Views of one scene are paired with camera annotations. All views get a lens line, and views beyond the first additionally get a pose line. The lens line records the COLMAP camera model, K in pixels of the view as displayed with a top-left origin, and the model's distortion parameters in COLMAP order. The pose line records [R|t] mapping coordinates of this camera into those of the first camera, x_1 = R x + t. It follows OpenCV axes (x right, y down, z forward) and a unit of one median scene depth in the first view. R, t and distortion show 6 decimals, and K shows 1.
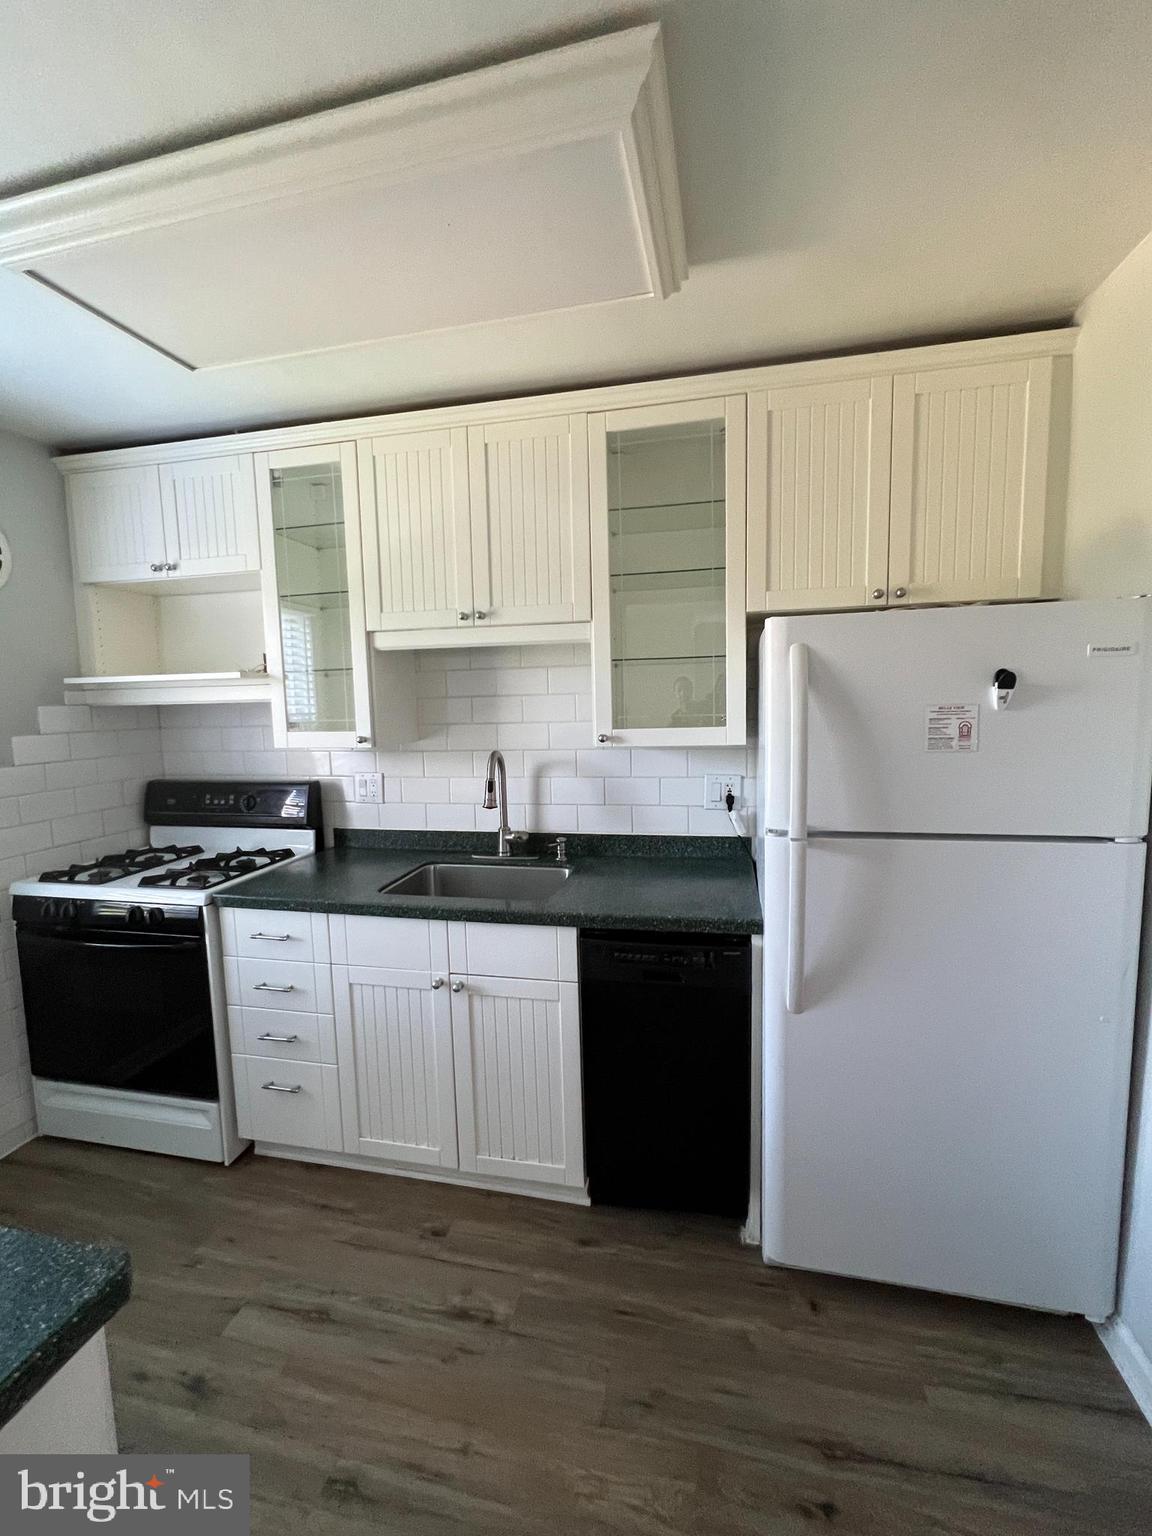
lens RADIAL K [[654.9, 0, 576.0], [0, 654.9, 763.8], [0, 0, 1]] dist [-0.001783, 0.000714]
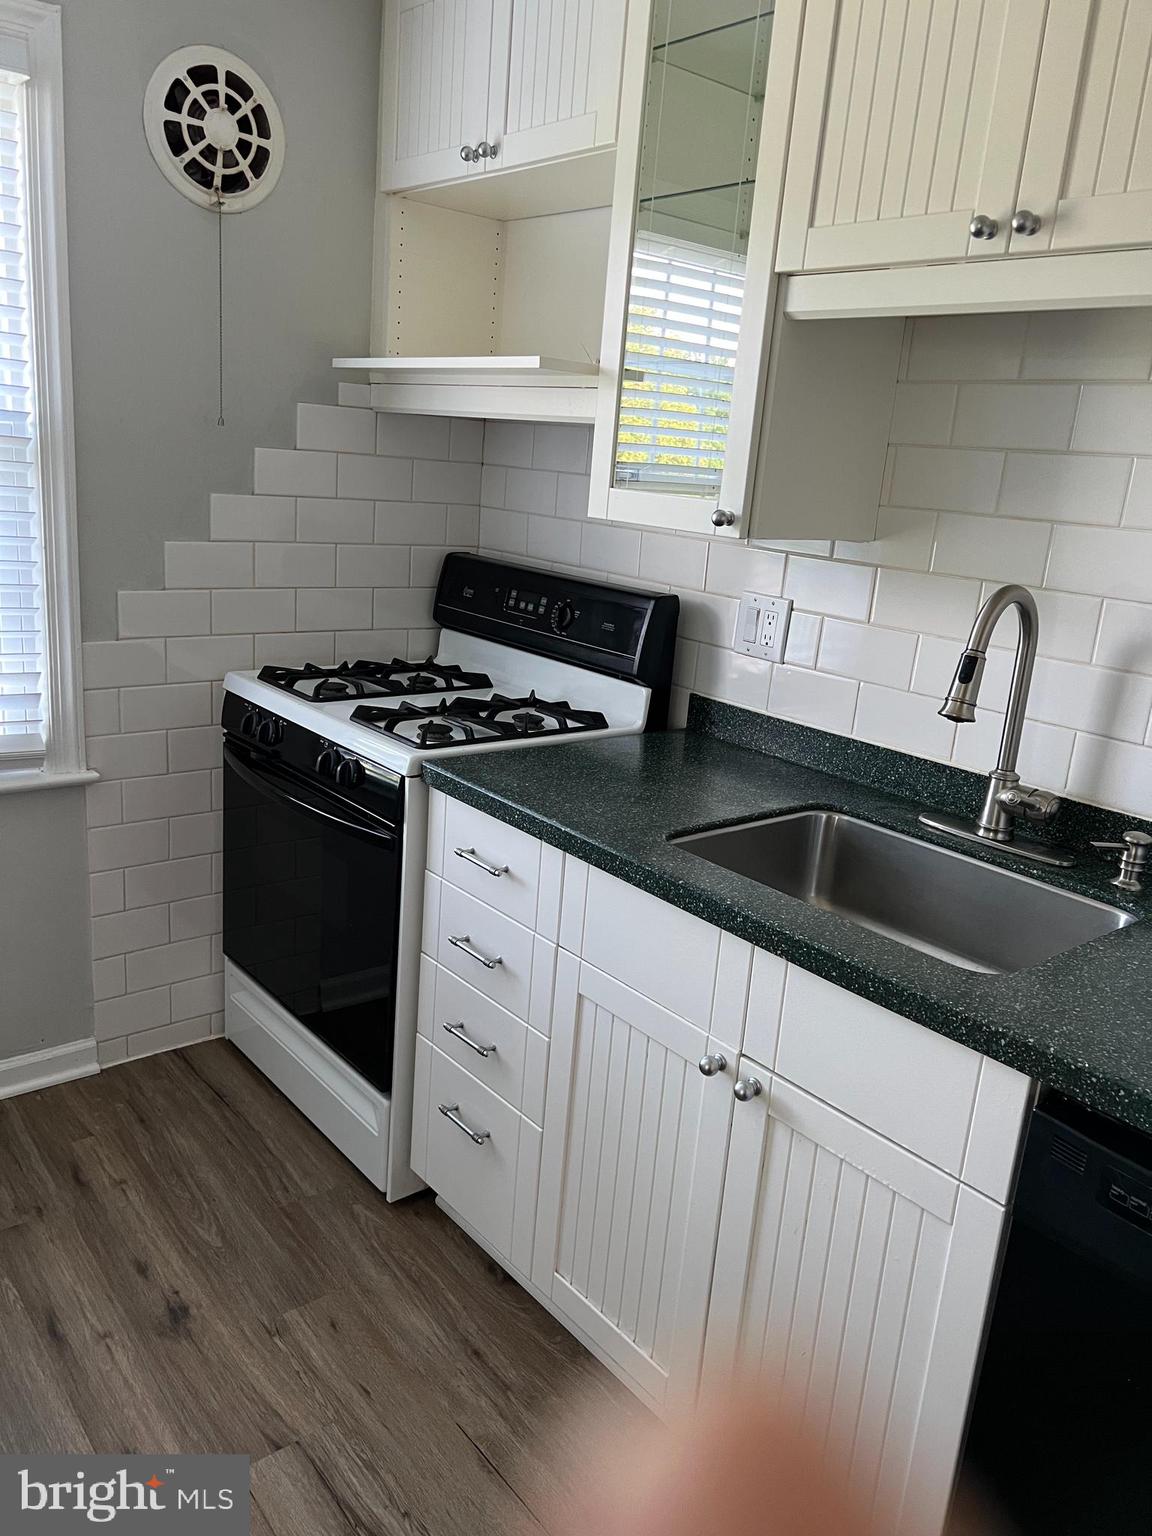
lens RADIAL K [[1148.1, 0, 584.4], [0, 1148.1, 772.7], [0, 0, 1]] dist [0.046664, -0.051275]
pose [[0.785068, 0.244365, -0.569169, 0.111609], [-0.156818, 0.967366, 0.199024, -0.009106], [0.599230, -0.066991, 0.797769, 0.267598]]
